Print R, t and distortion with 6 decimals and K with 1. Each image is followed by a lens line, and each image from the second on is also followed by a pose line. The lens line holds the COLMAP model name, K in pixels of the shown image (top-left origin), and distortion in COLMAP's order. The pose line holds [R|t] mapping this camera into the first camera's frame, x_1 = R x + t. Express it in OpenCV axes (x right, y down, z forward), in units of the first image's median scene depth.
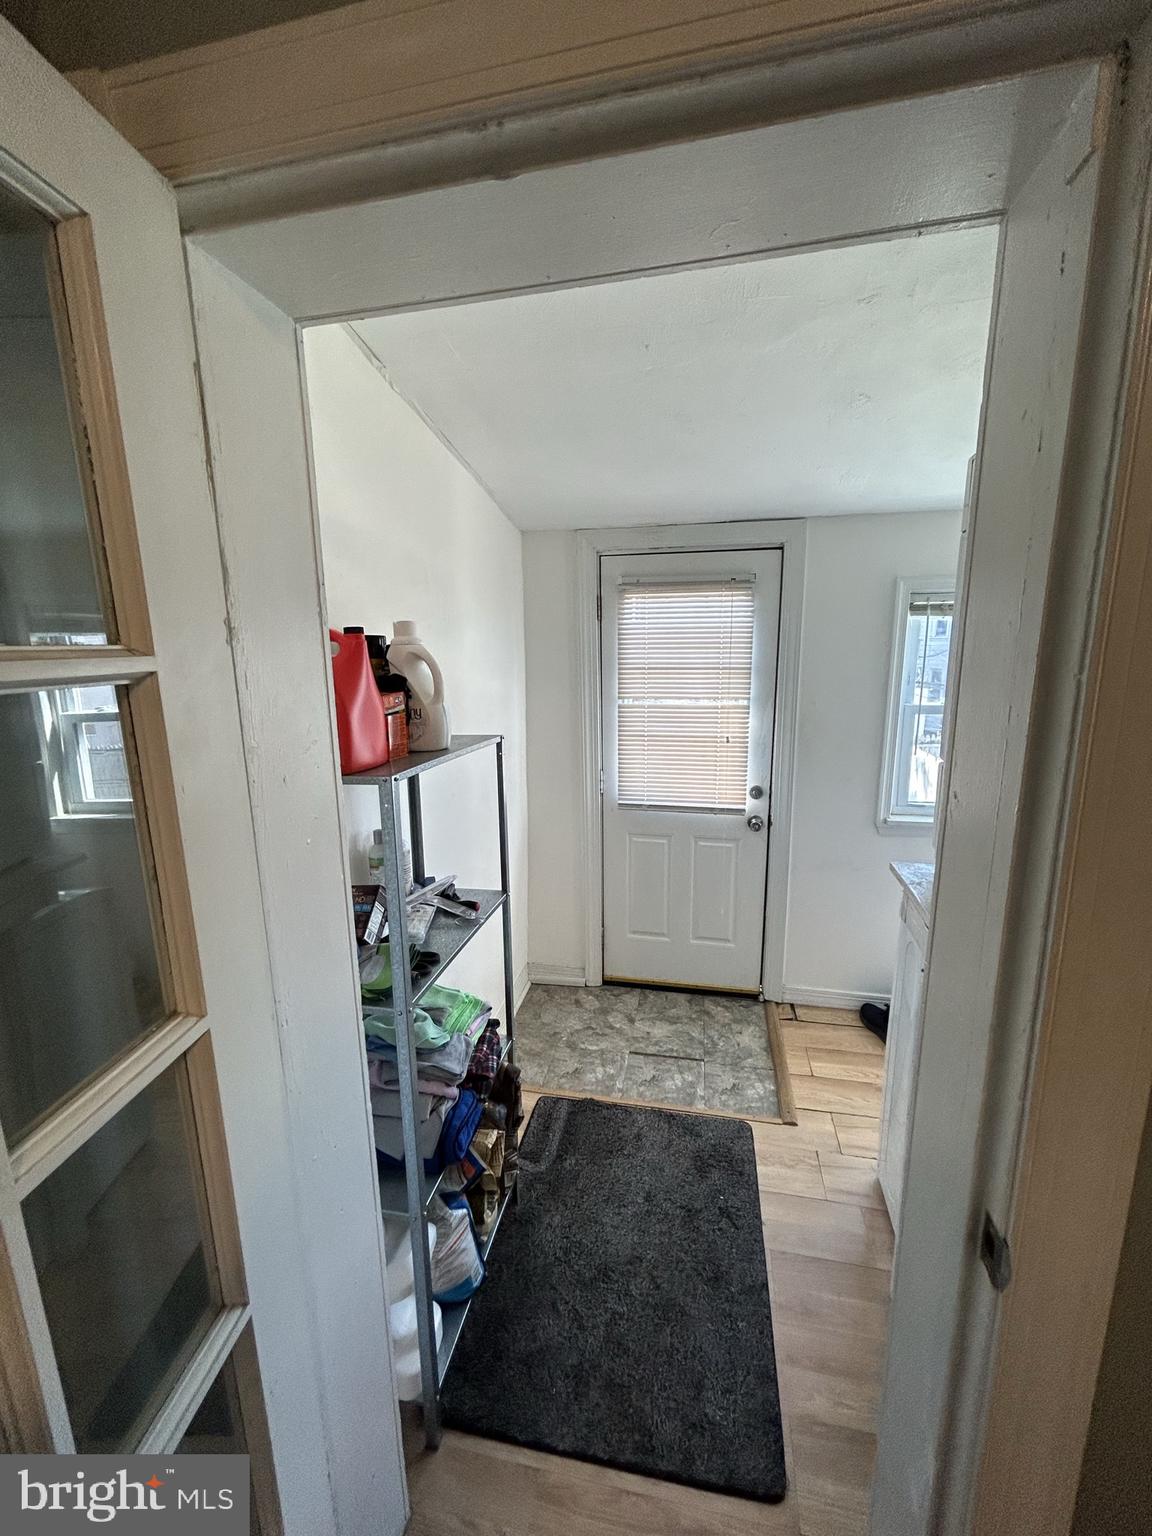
lens RADIAL K [[622.9, 0, 582.4], [0, 622.9, 765.3], [0, 0, 1]] dist [0.001197, 0.000492]
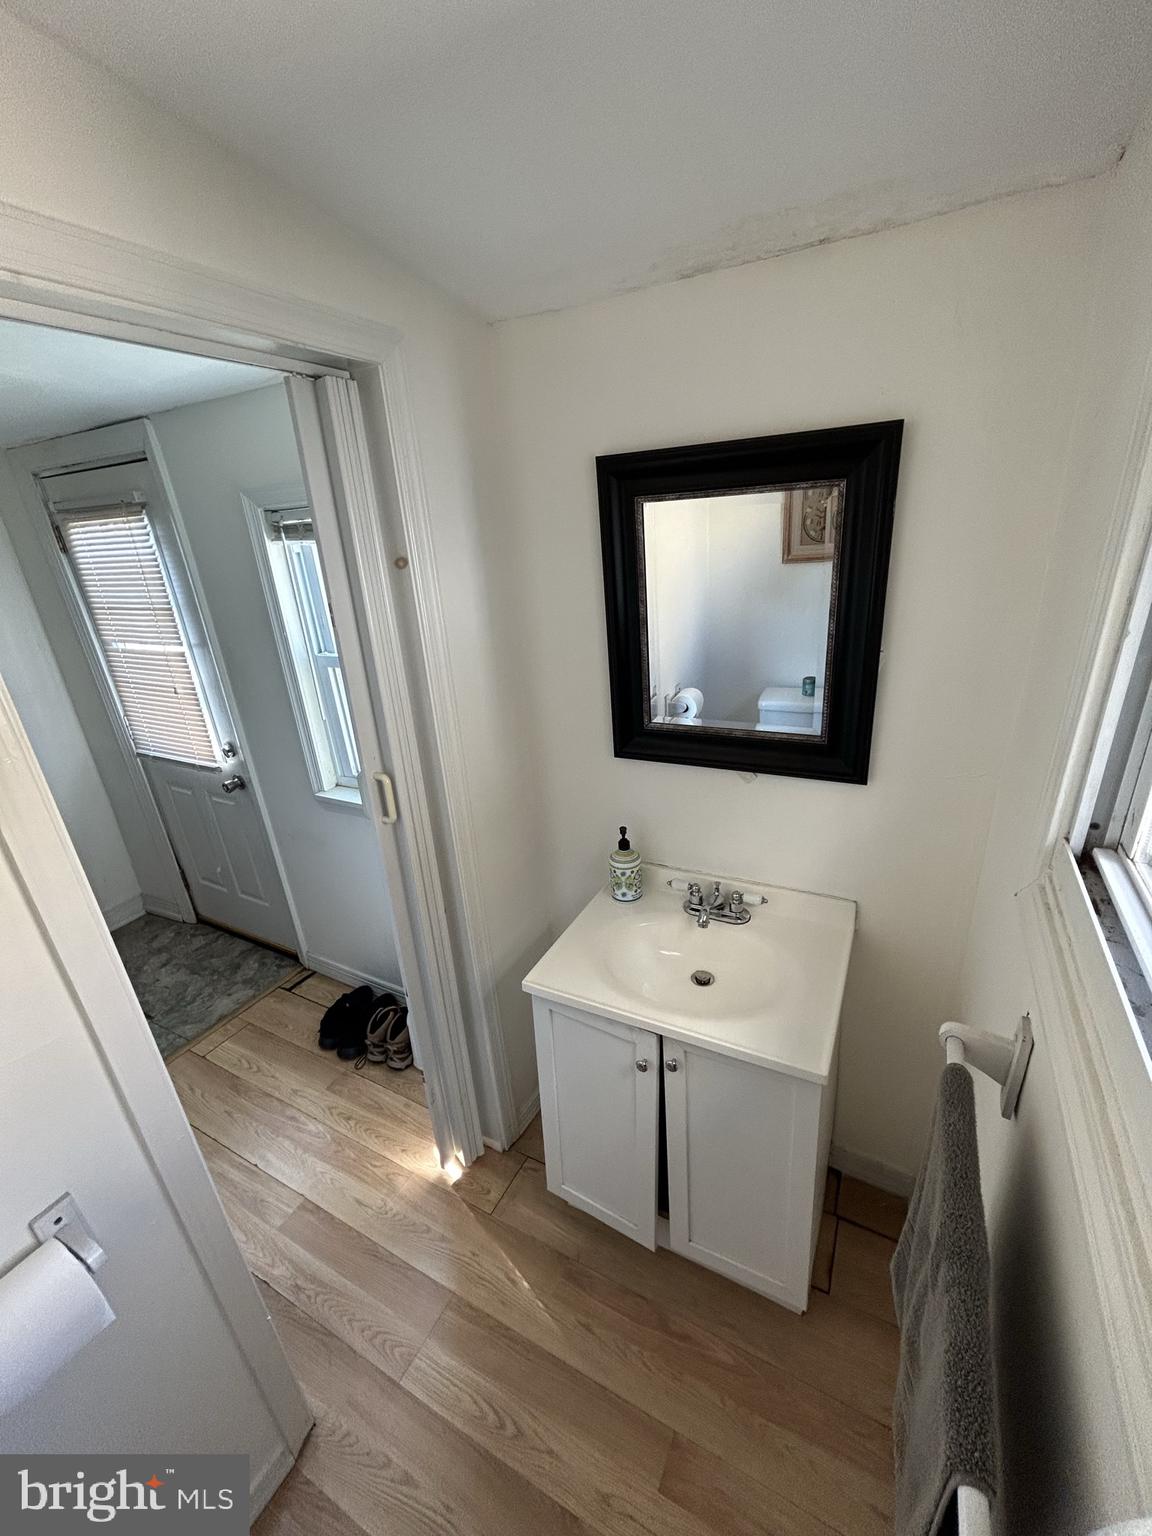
lens RADIAL K [[622.9, 0, 582.4], [0, 622.9, 765.3], [0, 0, 1]] dist [0.001197, 0.000492]
pose [[0.960032, 0.058330, -0.273744, 1.007302], [-0.006669, 0.982532, 0.185974, -0.102619], [0.279810, -0.176716, 0.943651, 0.298513]]
